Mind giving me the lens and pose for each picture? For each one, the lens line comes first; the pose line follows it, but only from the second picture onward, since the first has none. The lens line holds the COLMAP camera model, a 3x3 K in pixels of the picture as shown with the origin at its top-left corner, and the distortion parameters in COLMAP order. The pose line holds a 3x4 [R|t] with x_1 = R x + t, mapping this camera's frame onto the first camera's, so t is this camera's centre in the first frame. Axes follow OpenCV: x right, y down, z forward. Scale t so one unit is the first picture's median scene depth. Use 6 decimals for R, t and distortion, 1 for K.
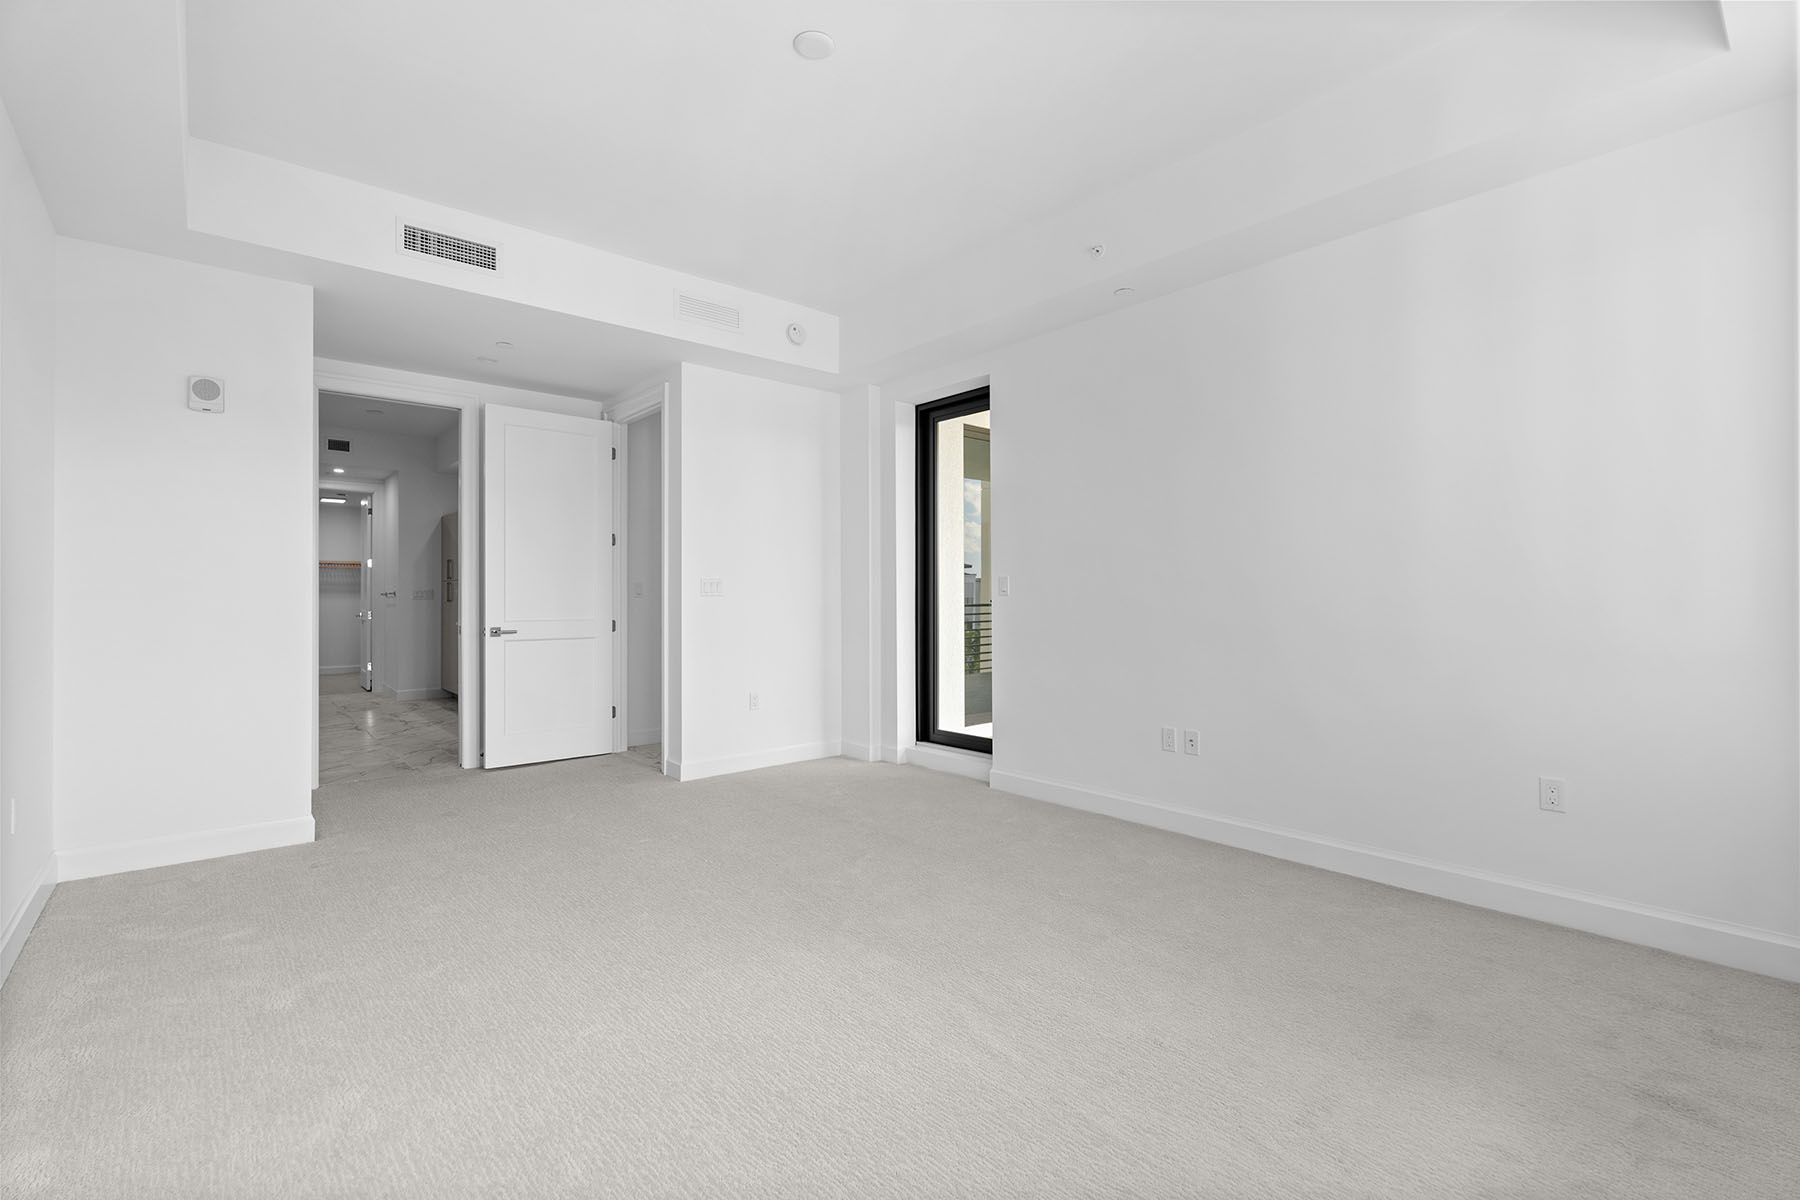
lens RADIAL K [[802.0, 0, 901.7], [0, 802.0, 598.6], [0, 0, 1]] dist [0.008899, -0.004169]
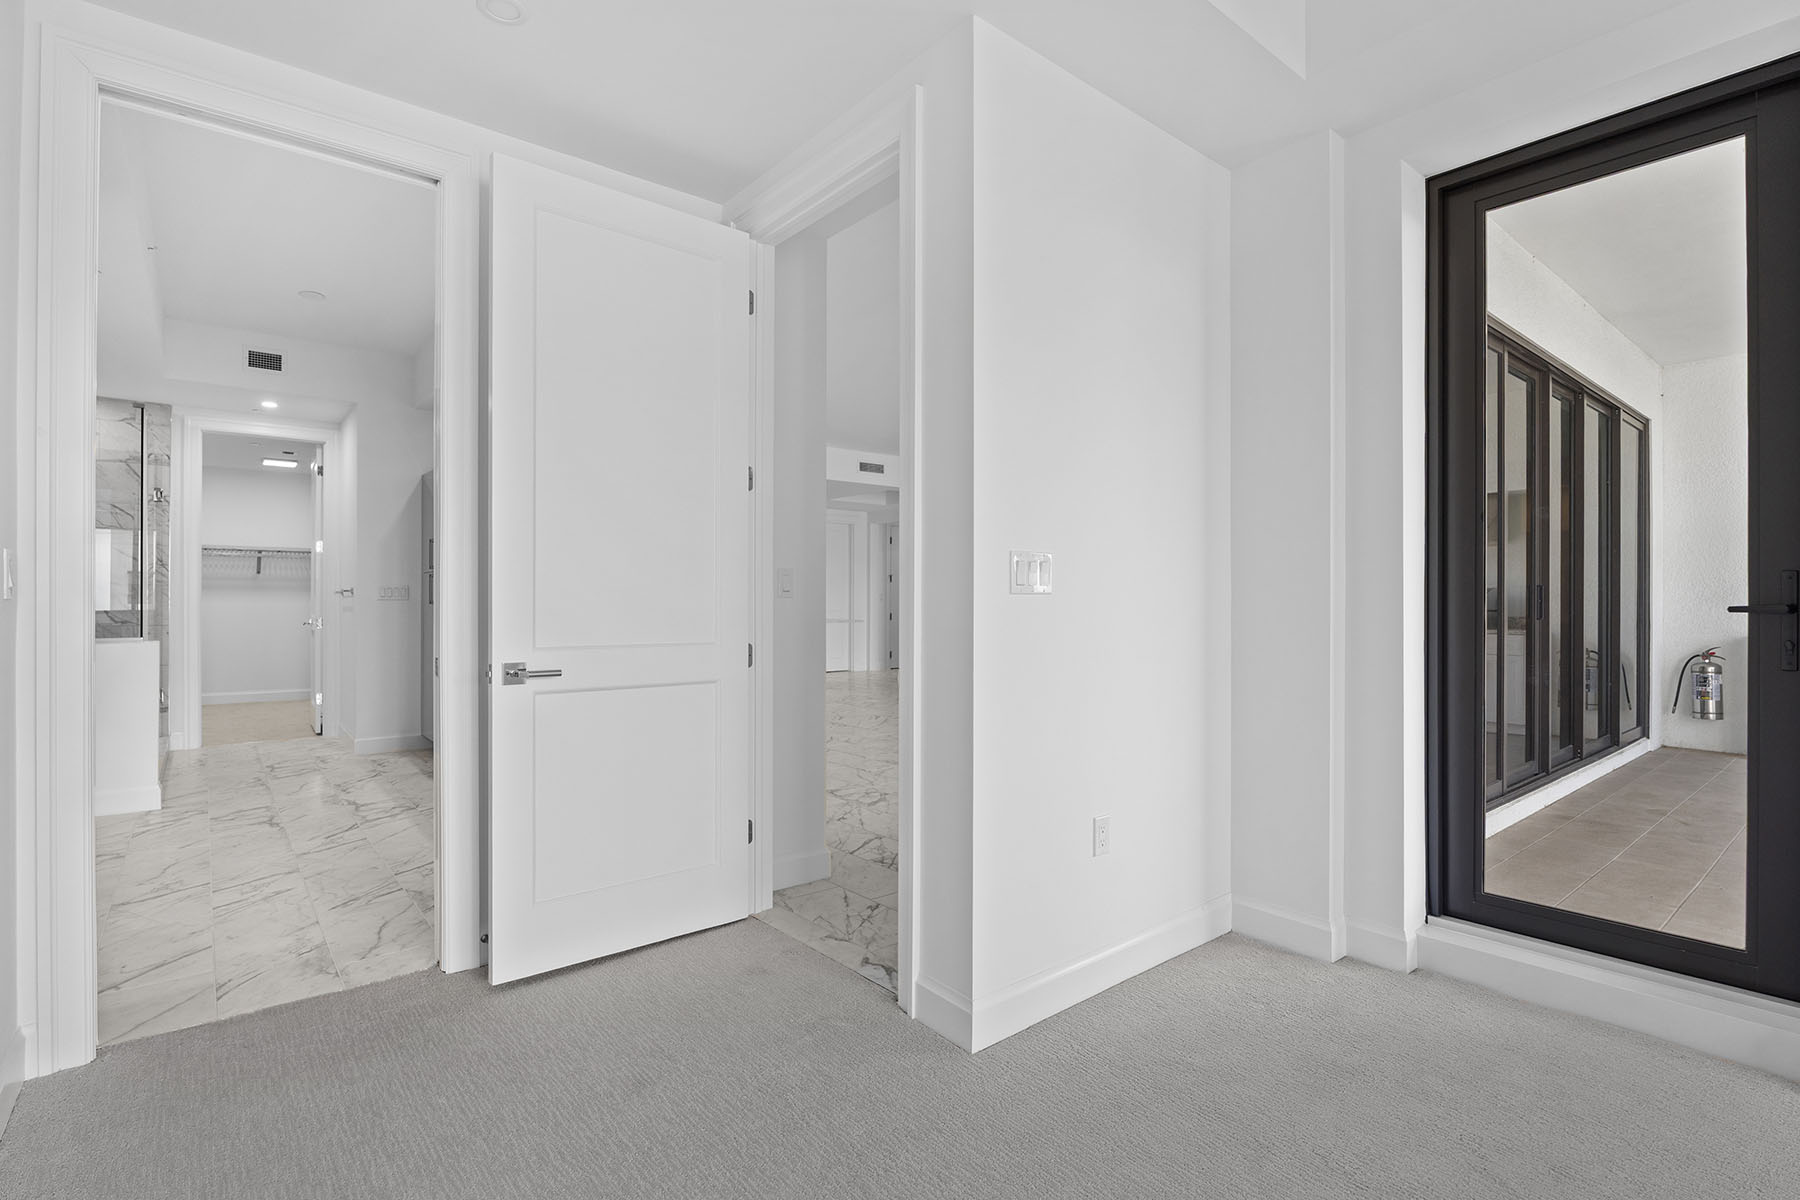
lens RADIAL K [[859.3, 0, 906.9], [0, 859.3, 600.4], [0, 0, 1]] dist [-0.005318, -0.000501]
pose [[0.999791, 0.002455, -0.020287, -0.251207], [-0.002444, 0.999997, 0.000550, -0.000431], [0.020289, -0.000500, 0.999794, 0.477214]]
